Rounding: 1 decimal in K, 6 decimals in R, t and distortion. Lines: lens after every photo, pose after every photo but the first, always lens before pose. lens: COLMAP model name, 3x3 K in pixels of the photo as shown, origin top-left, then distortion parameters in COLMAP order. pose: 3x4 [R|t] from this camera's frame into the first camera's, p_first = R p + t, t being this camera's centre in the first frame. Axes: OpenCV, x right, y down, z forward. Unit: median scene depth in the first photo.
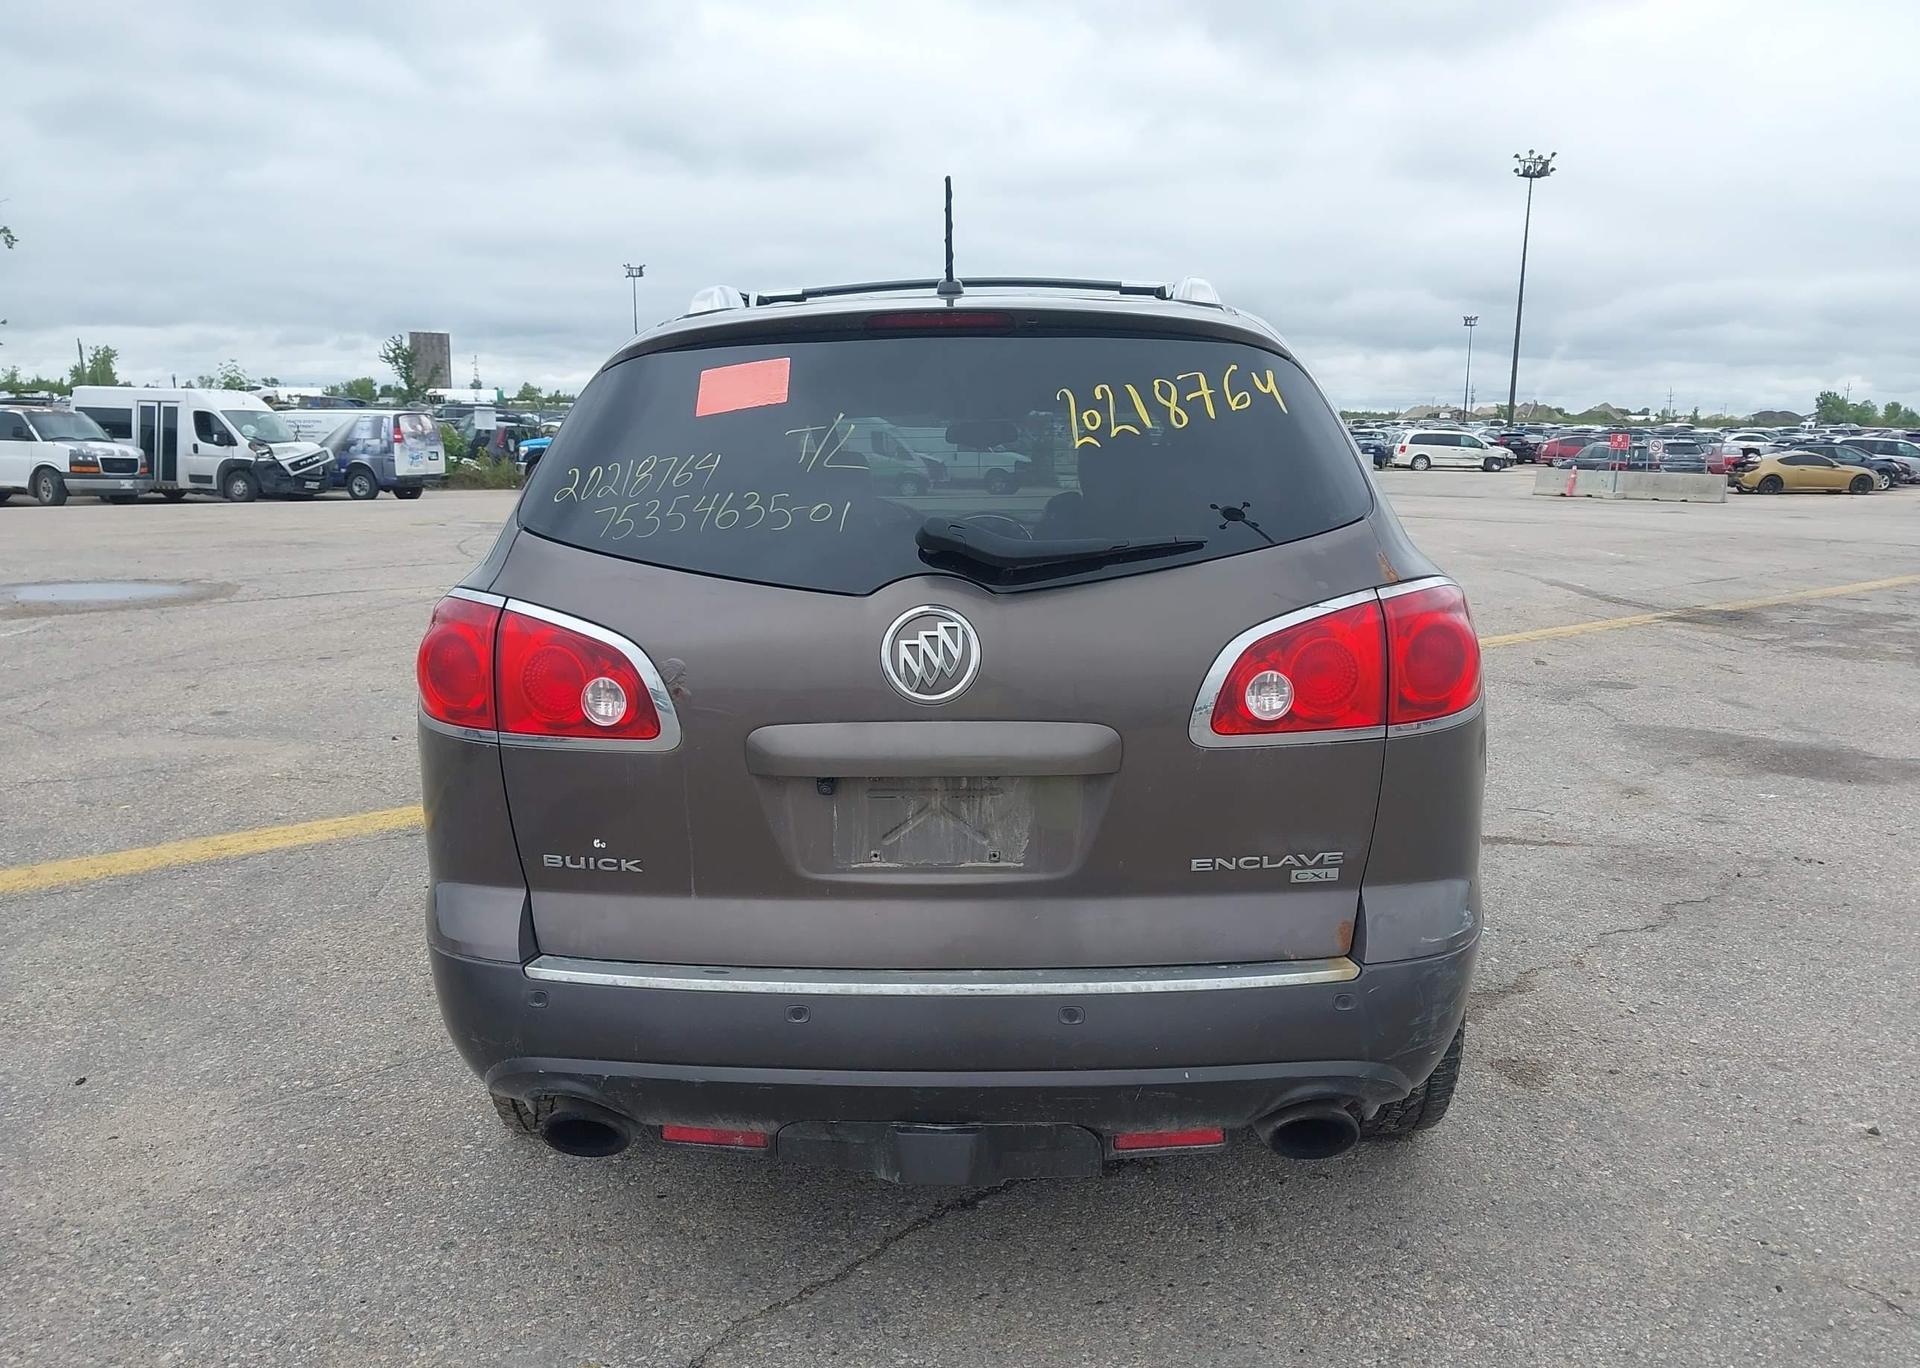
lens RADIAL K [[1511.9, 0, 947.5], [0, 1511.9, 689.3], [0, 0, 1]] dist [0.036609, -0.050766]
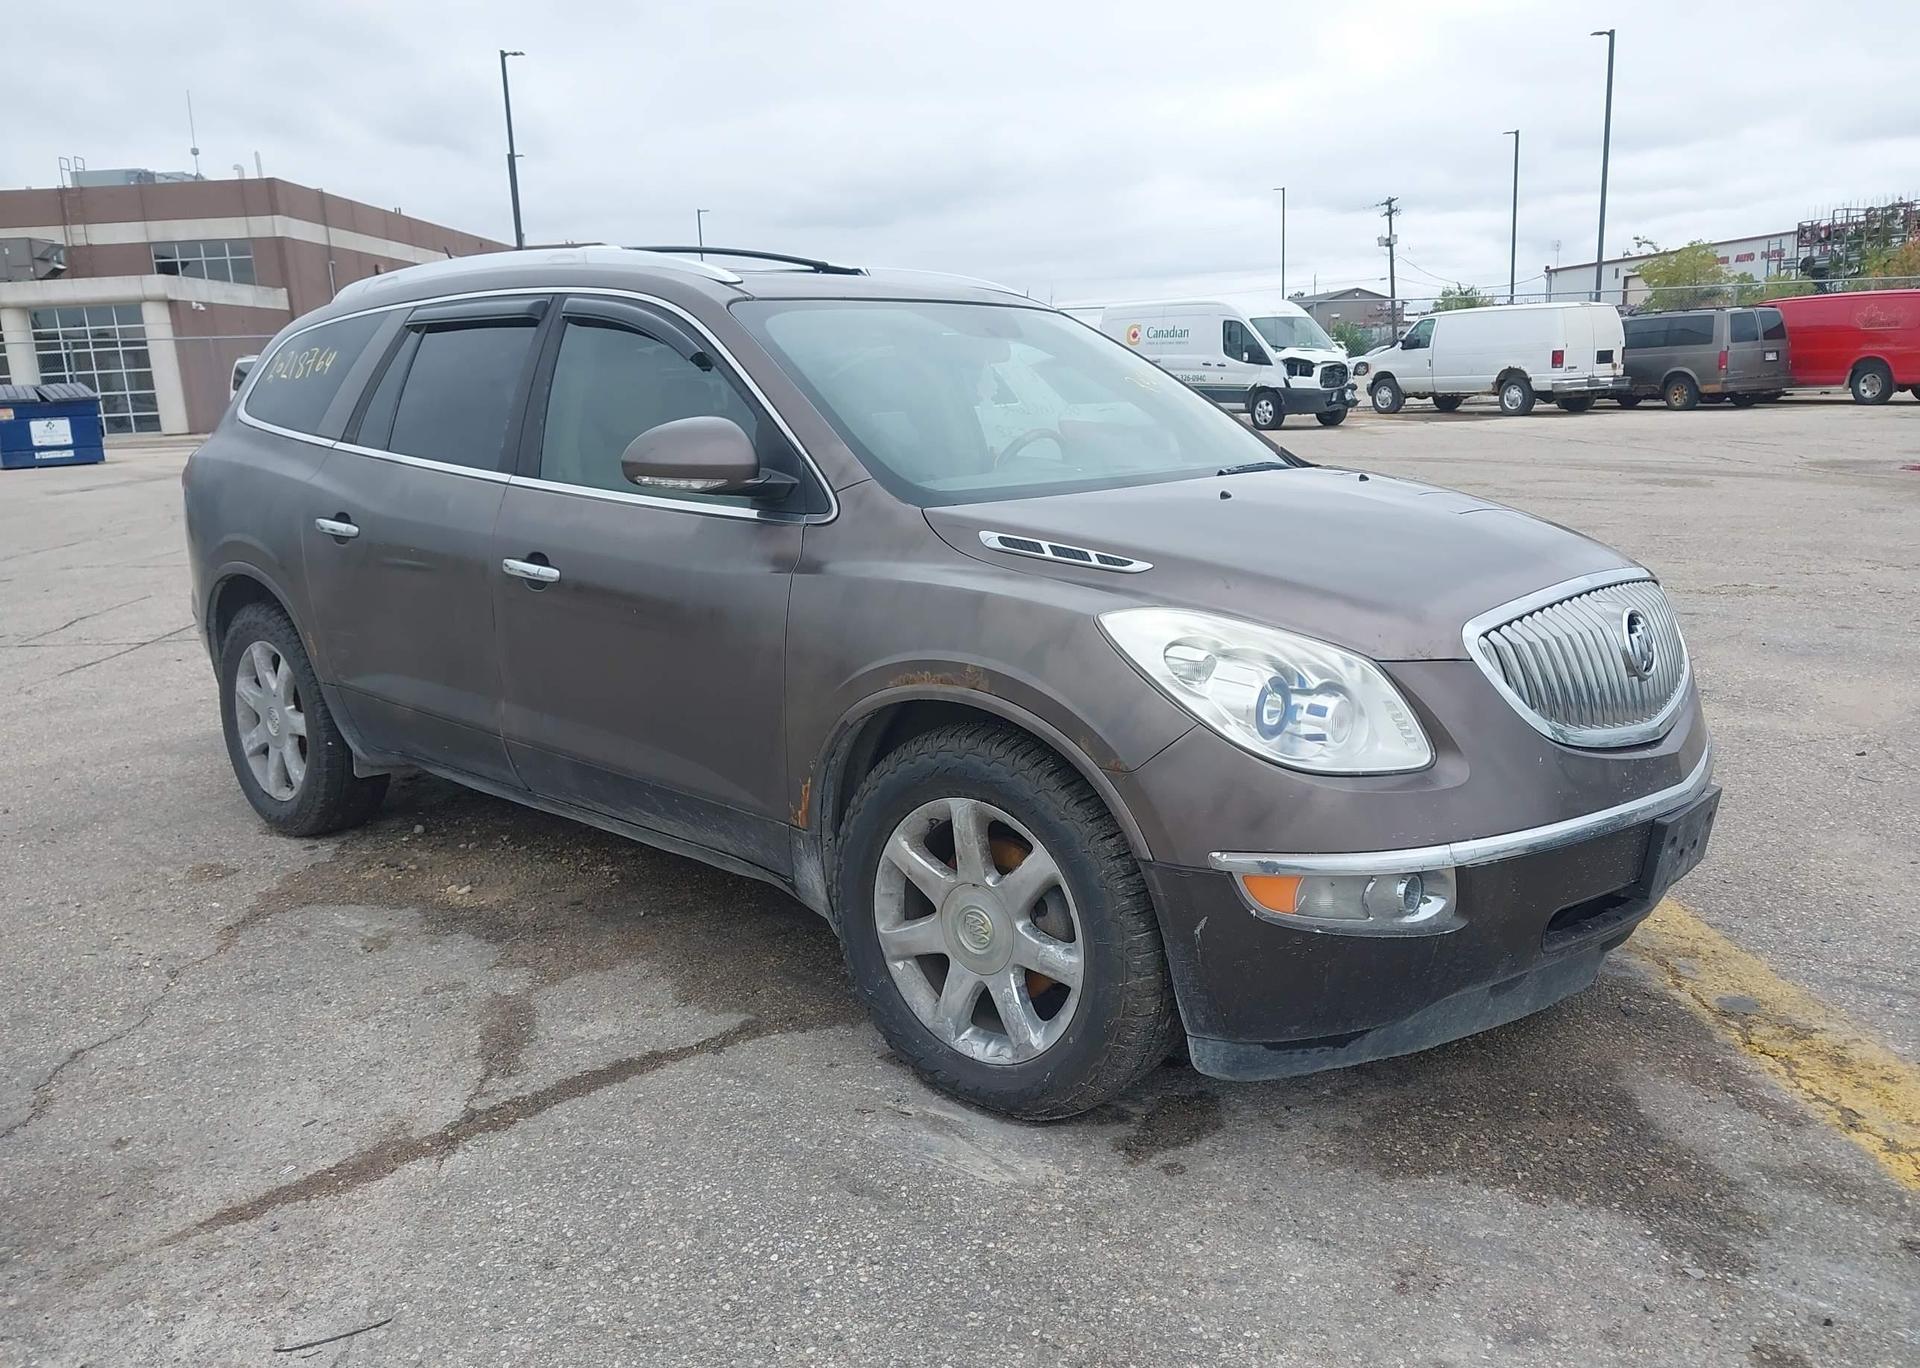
lens RADIAL K [[1511.9, 0, 947.4], [0, 1511.9, 694.1], [0, 0, 1]] dist [0.036609, -0.050766]
pose [[-0.634537, 0.181394, -0.751304, 0.107995], [-0.099737, 0.944724, 0.312329, -0.042301], [0.766430, 0.273118, -0.581371, 0.256520]]
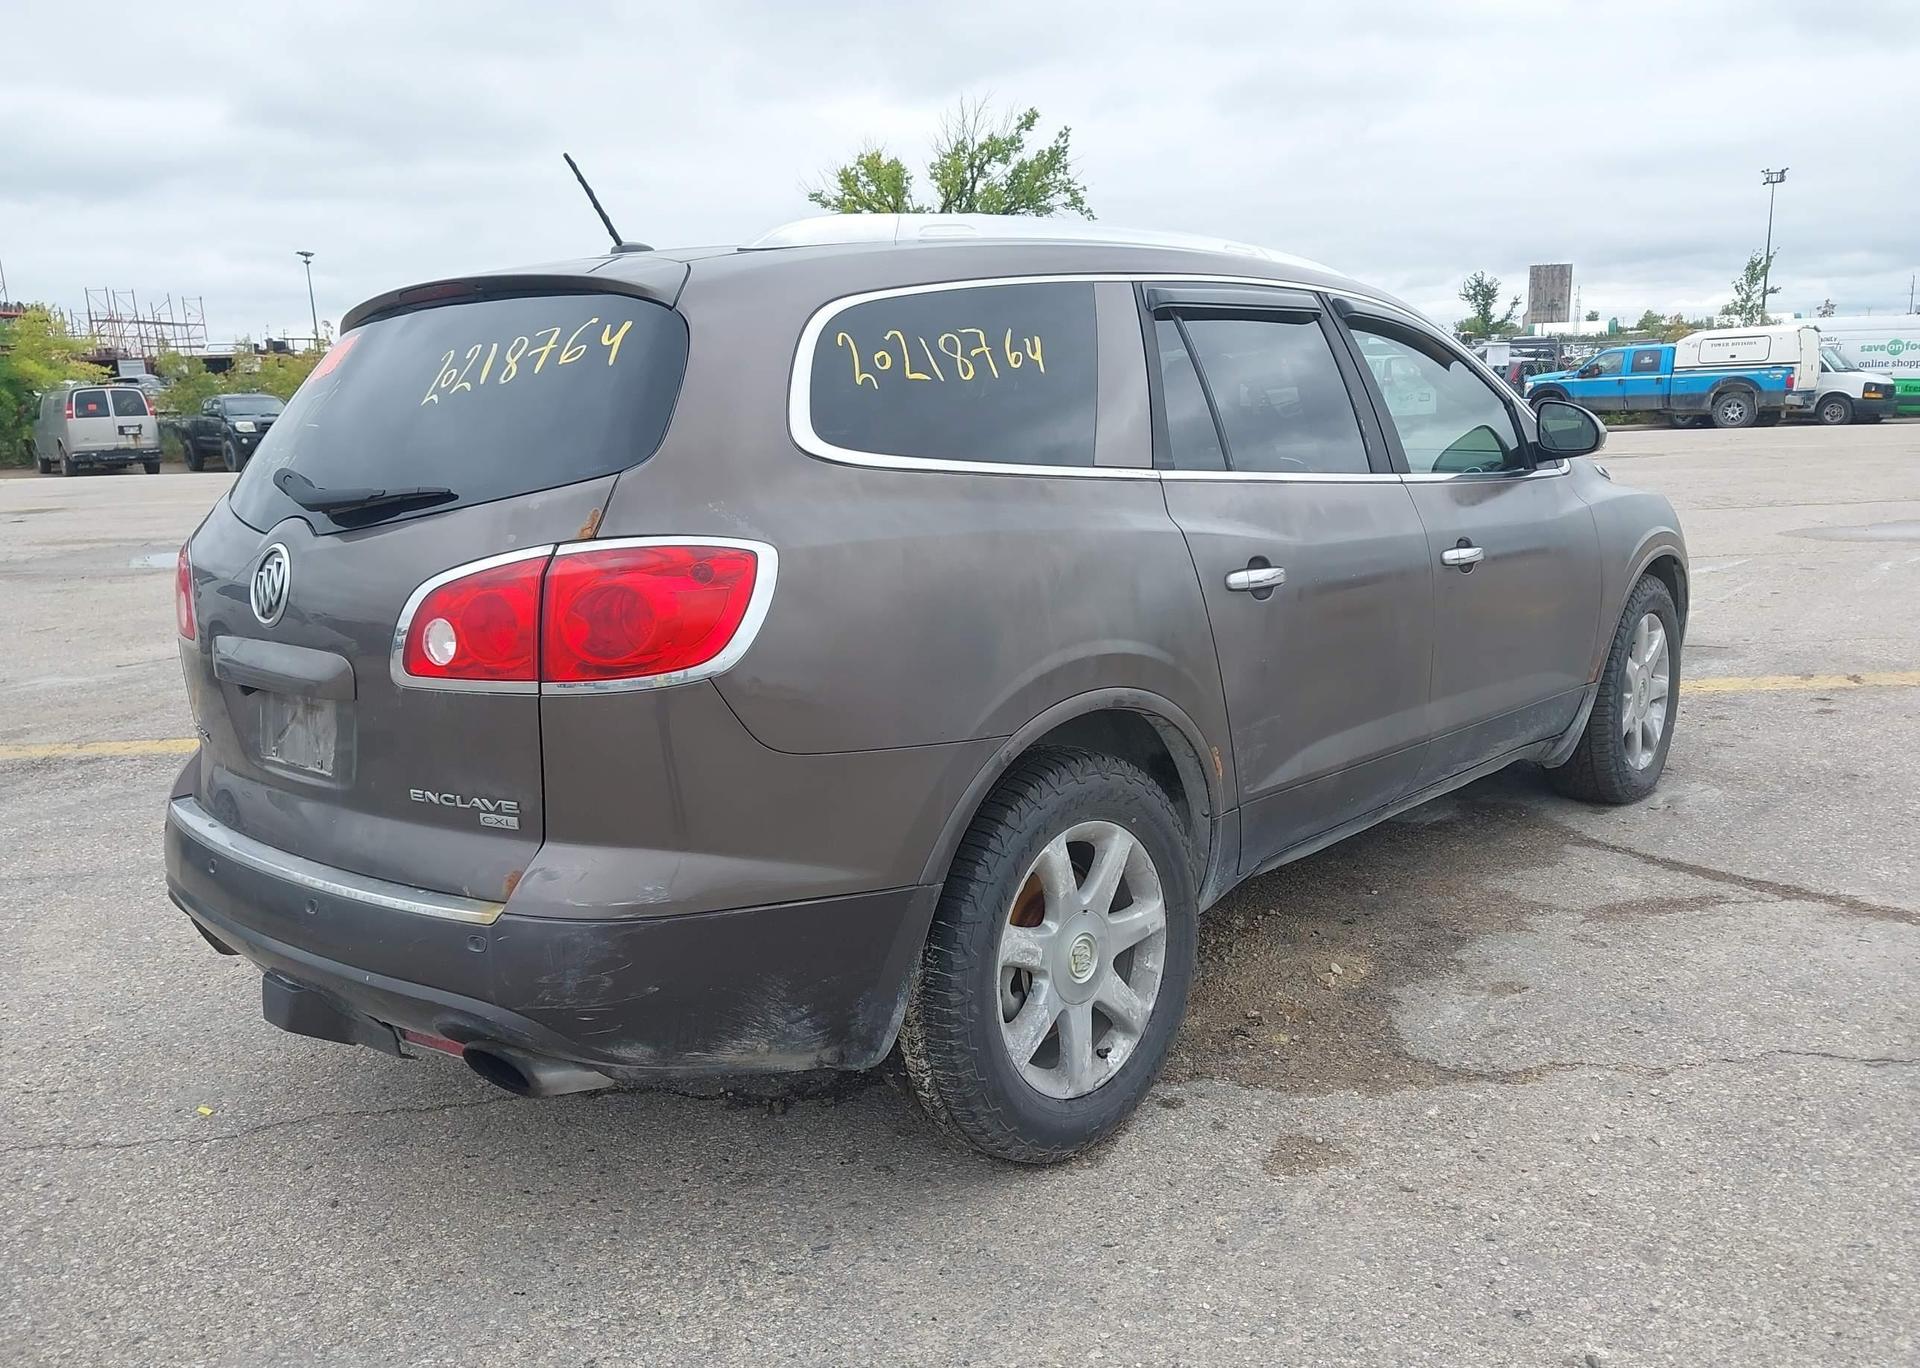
lens RADIAL K [[1511.9, 0, 958.4], [0, 1511.9, 691.9], [0, 0, 1]] dist [0.036609, -0.050766]
pose [[0.773213, 0.096705, -0.626729, 0.083823], [-0.070542, 0.995287, 0.066544, -0.004121], [0.630210, -0.007242, 0.776391, 0.029815]]
